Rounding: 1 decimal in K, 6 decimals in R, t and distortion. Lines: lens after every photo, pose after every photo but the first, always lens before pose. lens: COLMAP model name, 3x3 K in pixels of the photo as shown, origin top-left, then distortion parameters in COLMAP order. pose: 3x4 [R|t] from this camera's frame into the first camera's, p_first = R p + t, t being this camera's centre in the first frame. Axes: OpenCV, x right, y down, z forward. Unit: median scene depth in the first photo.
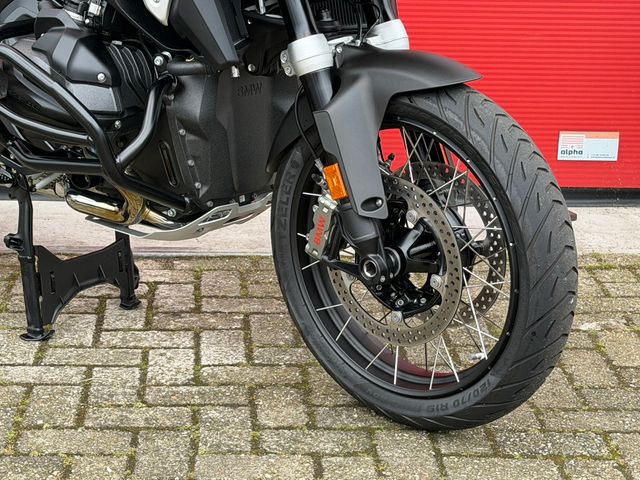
lens RADIAL K [[1471.9, 0, 315.3], [0, 1471.9, 250.0], [0, 0, 1]] dist [0.133285, 0.054958]
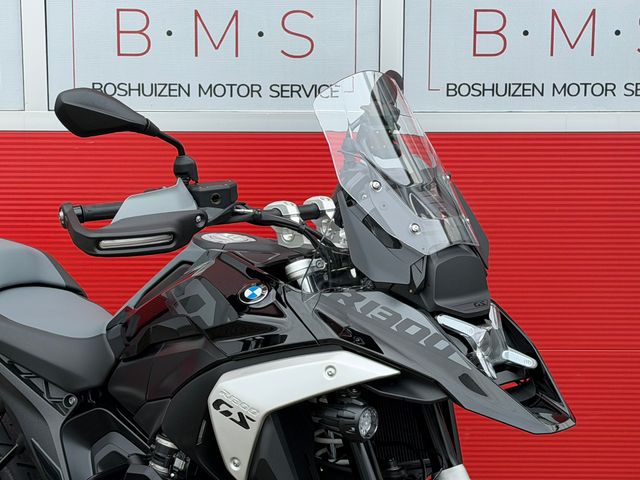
lens RADIAL K [[1471.9, 0, 315.3], [0, 1471.9, 250.0], [0, 0, 1]] dist [0.133285, 0.054958]
pose [[0.998714, -0.020795, -0.046246, 0.003761], [0.012876, 0.986149, -0.165359, -0.132831], [0.049045, 0.164551, 0.985149, -0.085635]]
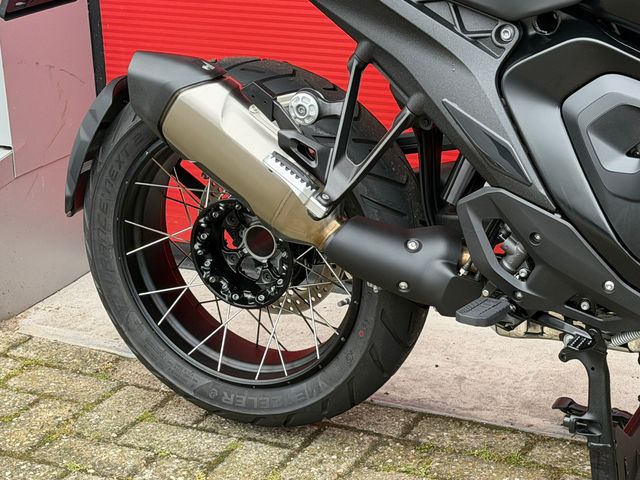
lens RADIAL K [[1471.9, 0, 315.3], [0, 1471.9, 250.0], [0, 0, 1]] dist [0.133285, 0.054958]
pose [[0.981142, -0.114645, 0.155620, -0.479956], [0.106741, 0.992579, 0.058257, -0.158651], [-0.161144, -0.040547, 0.986098, 0.384007]]
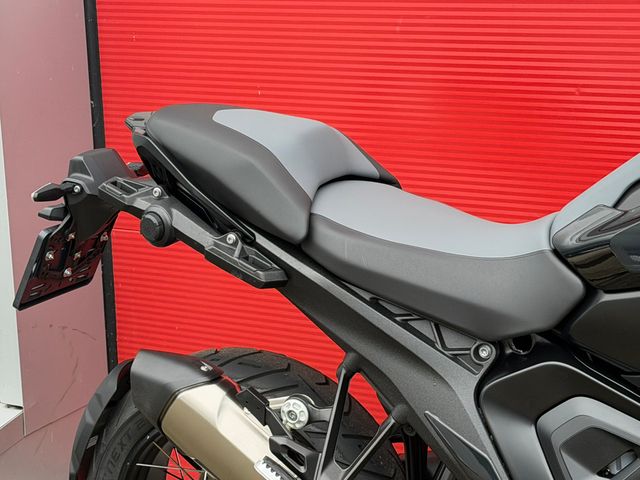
lens RADIAL K [[1471.9, 0, 315.3], [0, 1471.9, 250.0], [0, 0, 1]] dist [0.133285, 0.054958]
pose [[0.984732, -0.084423, 0.152233, -0.462487], [0.093025, 0.994393, -0.050284, -0.237220], [-0.147134, 0.063678, 0.987065, 0.333920]]
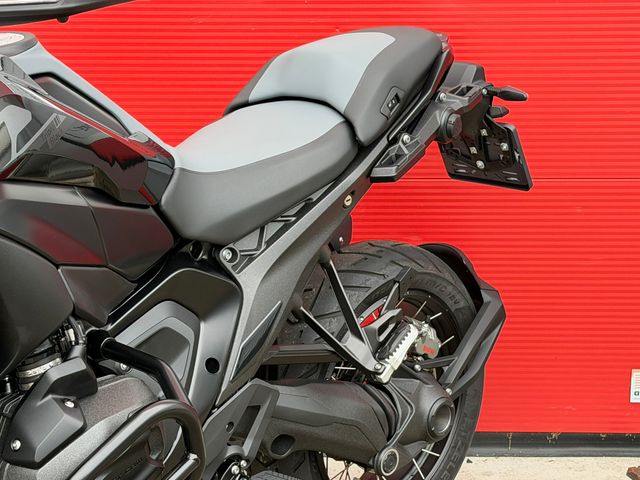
lens RADIAL K [[1471.9, 0, 315.3], [0, 1471.9, 250.0], [0, 0, 1]] dist [0.133285, 0.054958]
pose [[0.997569, -0.012525, -0.068548, 0.068339], [0.010472, 0.999488, -0.030221, -0.188115], [0.068892, 0.029430, 0.997190, 0.226410]]
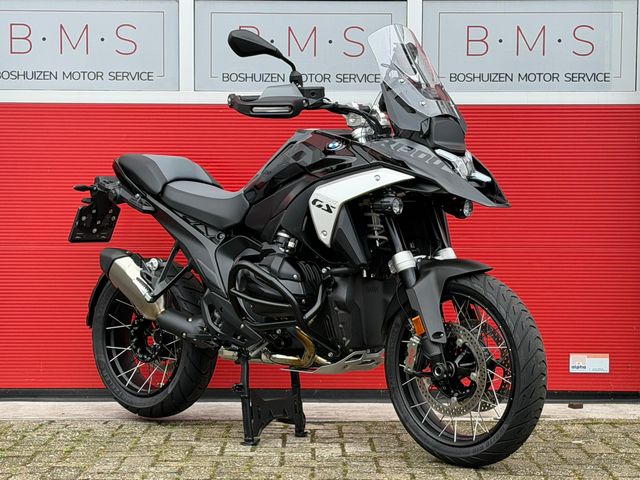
lens RADIAL K [[1471.9, 0, 315.3], [0, 1471.9, 250.0], [0, 0, 1]] dist [0.133285, 0.054958]
pose [[0.997377, -0.023129, -0.068592, 0.012760], [0.003976, 0.963653, -0.267129, 0.344730], [0.072277, 0.266155, 0.961217, -0.810099]]
